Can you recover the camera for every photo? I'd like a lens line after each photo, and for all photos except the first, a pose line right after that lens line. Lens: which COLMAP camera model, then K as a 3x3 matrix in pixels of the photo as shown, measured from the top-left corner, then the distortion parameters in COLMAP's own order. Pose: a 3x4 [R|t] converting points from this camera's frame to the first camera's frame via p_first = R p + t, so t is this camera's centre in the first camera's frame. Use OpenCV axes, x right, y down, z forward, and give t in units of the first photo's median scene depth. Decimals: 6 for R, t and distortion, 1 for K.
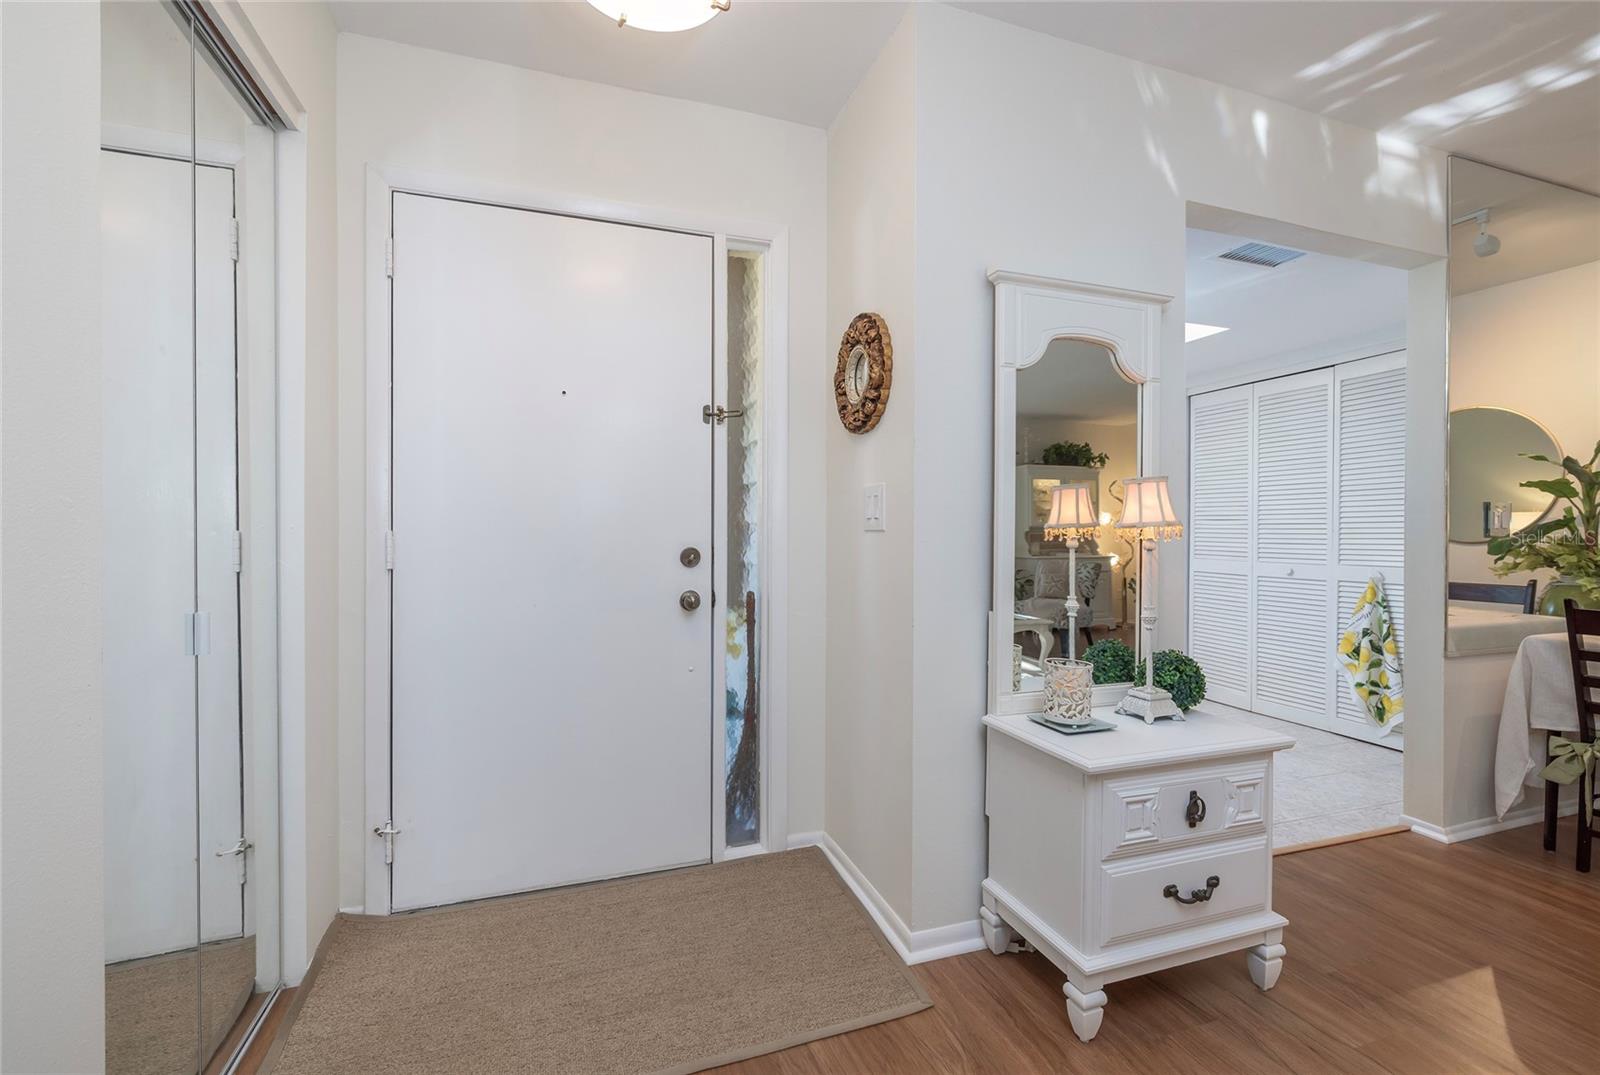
lens RADIAL K [[658.6, 0, 800.0], [0, 658.6, 537.5], [0, 0, 1]] dist [-0.001382, -0.000222]
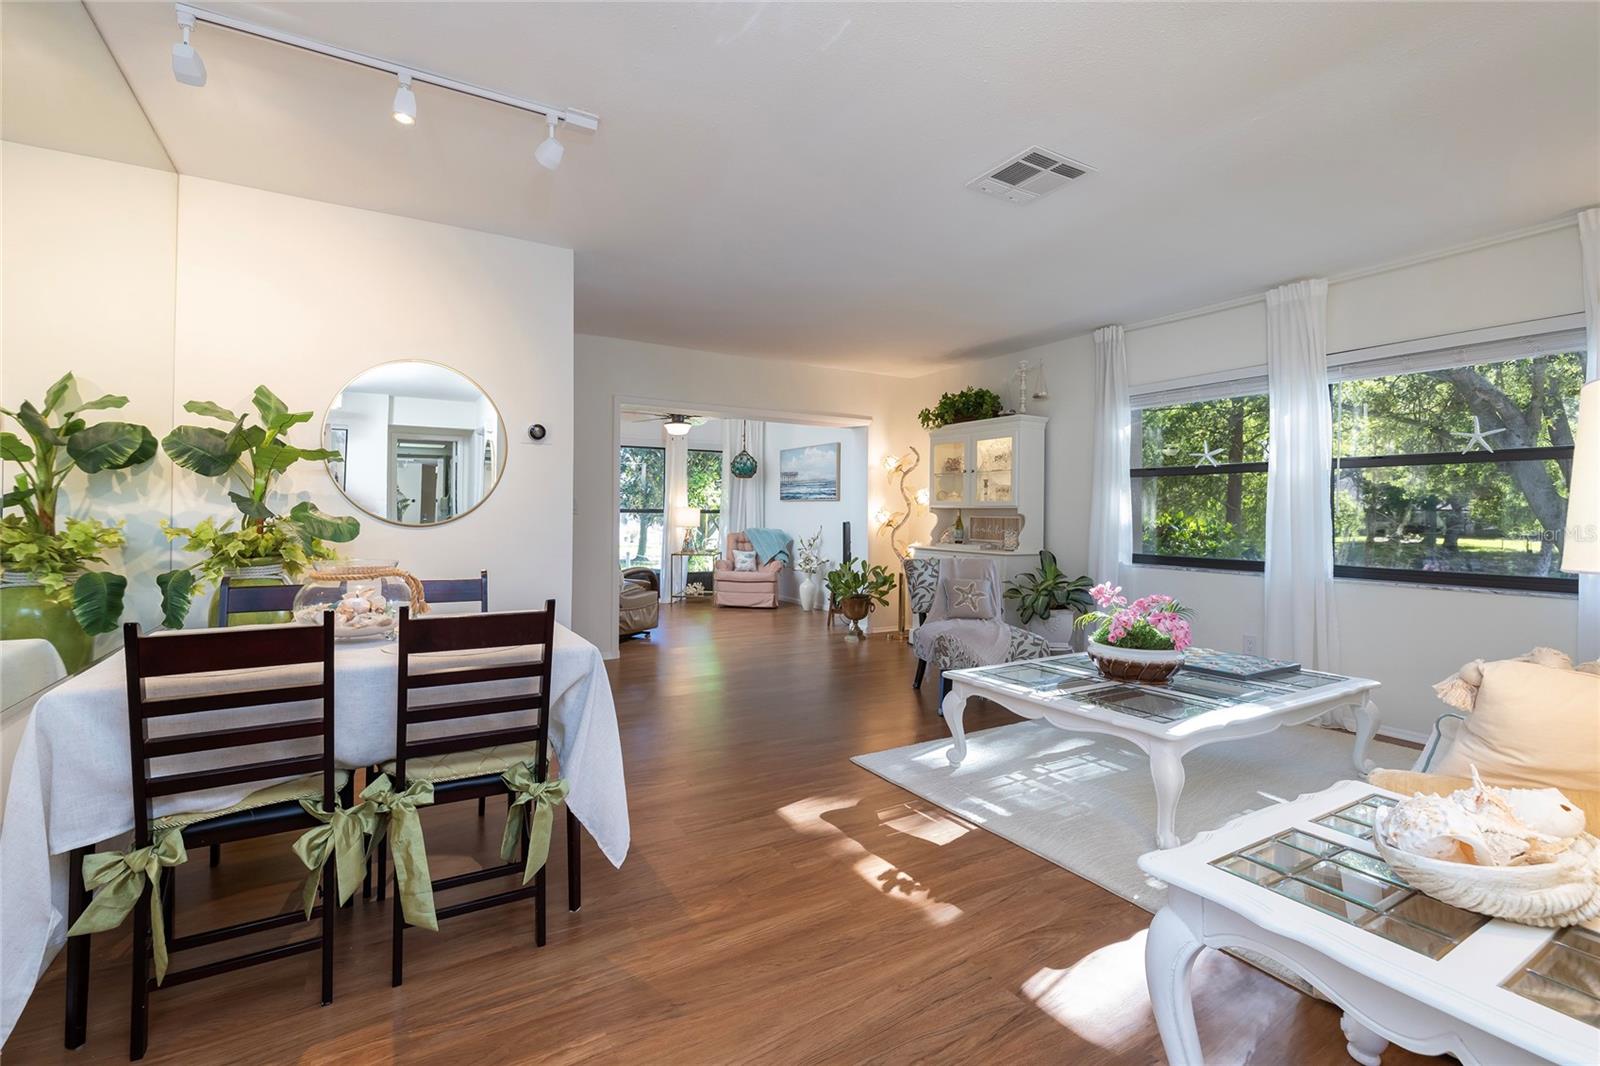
lens RADIAL K [[693.5, 0, 776.8], [0, 693.5, 497.4], [0, 0, 1]] dist [-0.000161, 0.000107]
pose [[-0.209834, 0.019210, 0.977548, 0.390392], [0.004012, 0.999815, -0.018786, -0.007040], [-0.977729, -0.000020, -0.209872, 0.516828]]
